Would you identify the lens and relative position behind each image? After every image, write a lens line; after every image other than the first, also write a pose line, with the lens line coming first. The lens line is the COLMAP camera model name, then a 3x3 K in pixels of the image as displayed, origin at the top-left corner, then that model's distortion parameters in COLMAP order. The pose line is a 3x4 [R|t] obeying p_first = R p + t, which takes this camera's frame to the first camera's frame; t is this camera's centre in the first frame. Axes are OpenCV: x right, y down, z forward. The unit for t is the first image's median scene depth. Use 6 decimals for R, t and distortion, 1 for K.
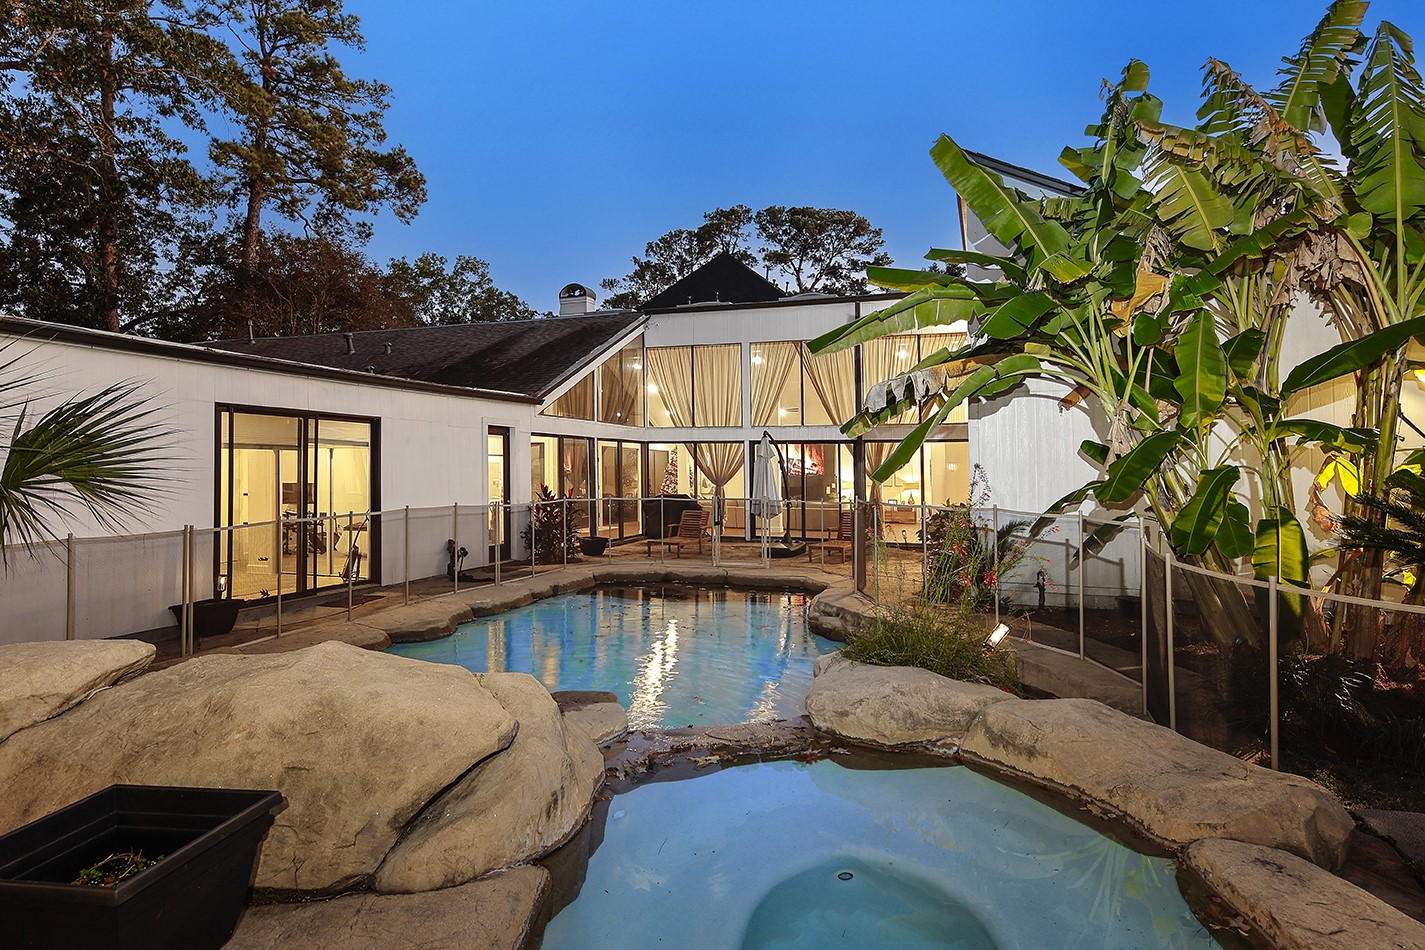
lens RADIAL K [[688.6, 0, 709.3], [0, 688.6, 468.3], [0, 0, 1]] dist [0.003291, 0.000016]
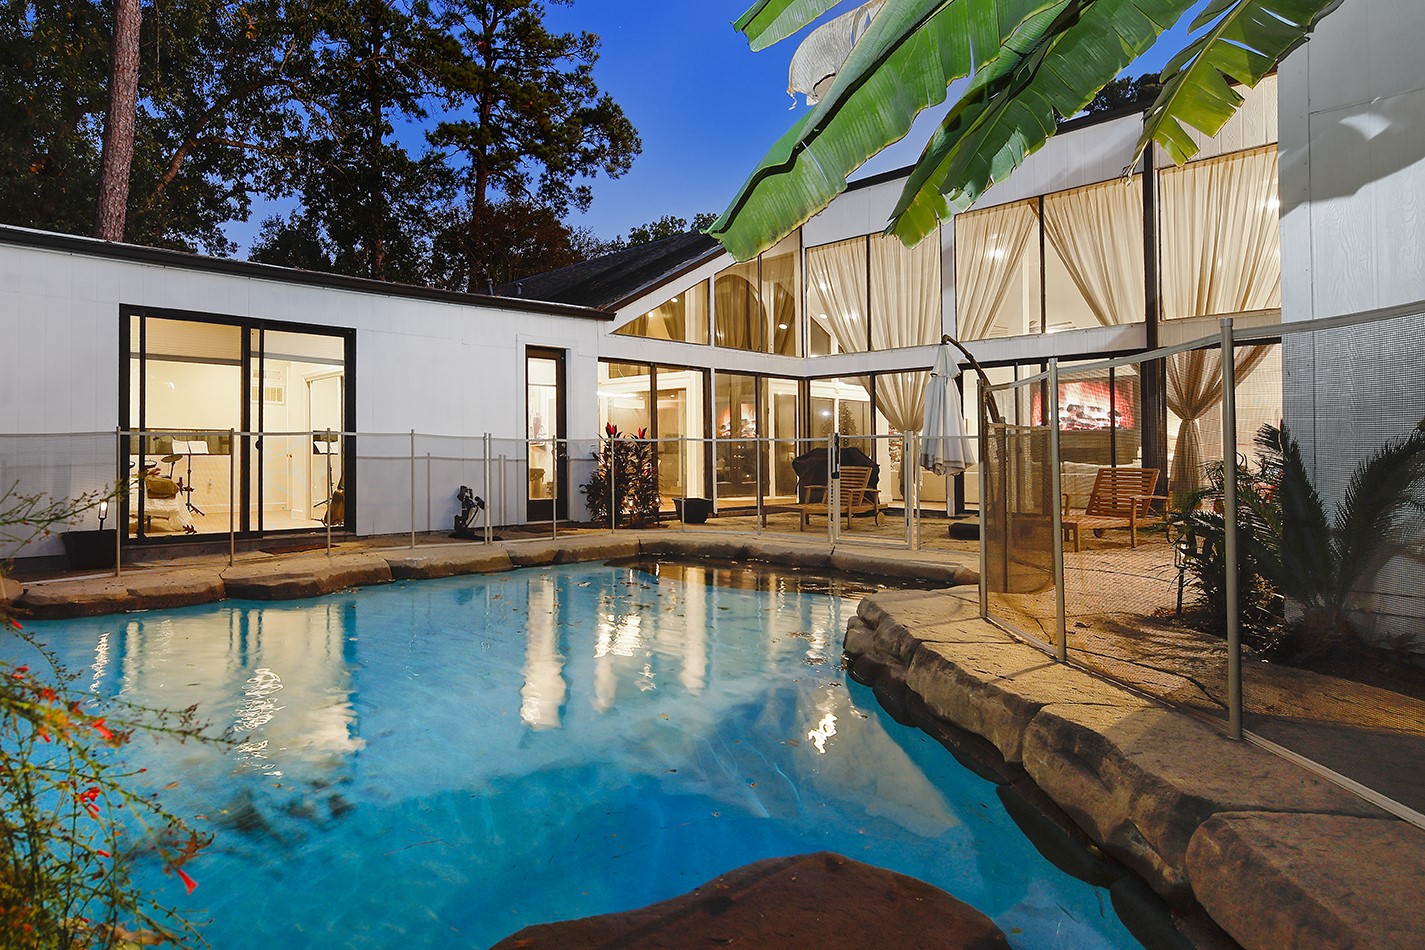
lens RADIAL K [[688.6, 0, 710.6], [0, 688.6, 480.3], [0, 0, 1]] dist [0.003291, 0.000016]
pose [[0.868790, 0.002578, -0.495174, 0.227695], [0.004980, 0.999890, 0.013943, 0.074540], [0.495155, -0.014580, 0.868682, 0.388629]]
